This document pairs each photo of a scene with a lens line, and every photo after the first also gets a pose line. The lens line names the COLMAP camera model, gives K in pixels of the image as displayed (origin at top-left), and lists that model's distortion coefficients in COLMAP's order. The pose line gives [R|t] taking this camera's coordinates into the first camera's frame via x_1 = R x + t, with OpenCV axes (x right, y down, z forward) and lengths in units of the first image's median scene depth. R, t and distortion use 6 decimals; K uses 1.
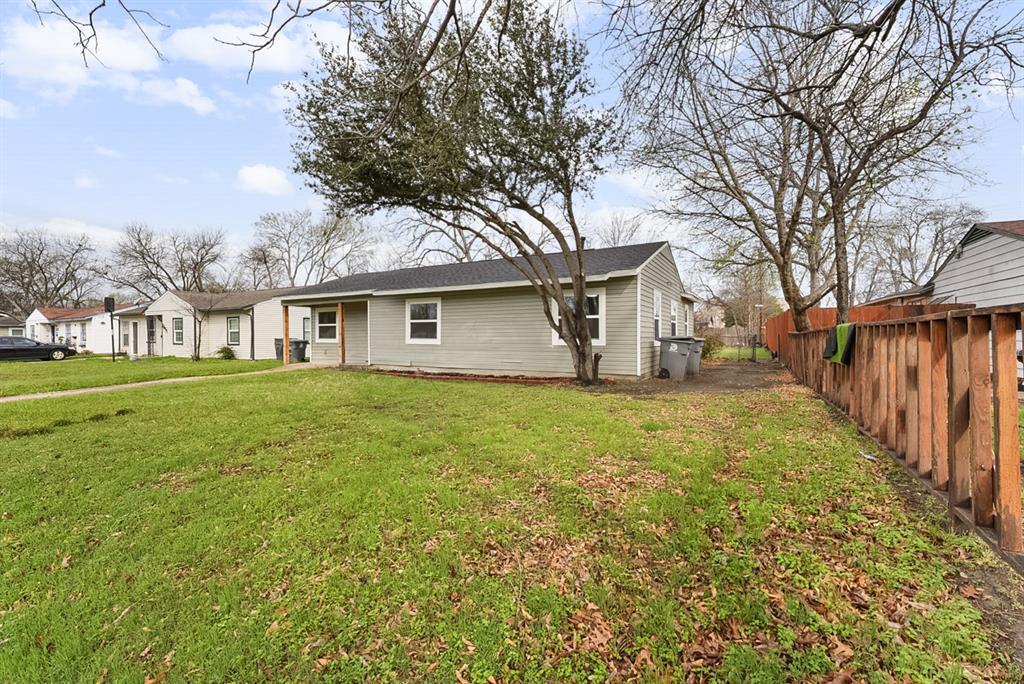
lens RADIAL K [[434.4, 0, 512.0], [0, 434.4, 342.0], [0, 0, 1]] dist [0.000693, 0.000051]
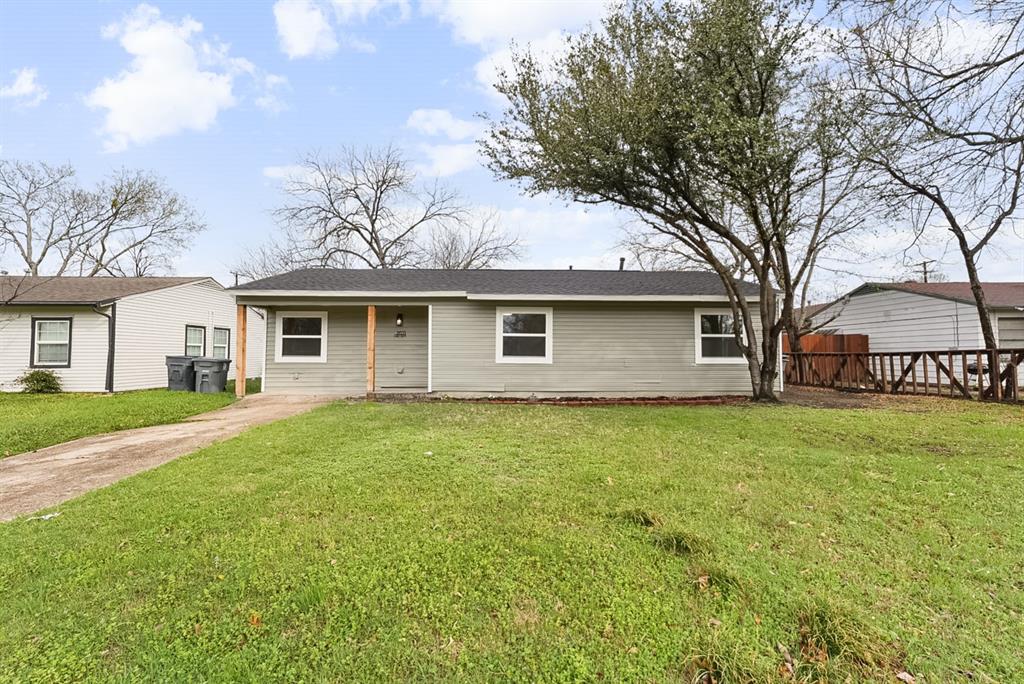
lens RADIAL K [[405.6, 0, 512.5], [0, 405.6, 336.2], [0, 0, 1]] dist [-0.000481, -0.000031]
pose [[0.854968, 0.027914, 0.517929, -0.600075], [0.002323, 0.998335, -0.057640, -0.002381], [-0.518675, 0.050484, 0.853480, 0.355799]]
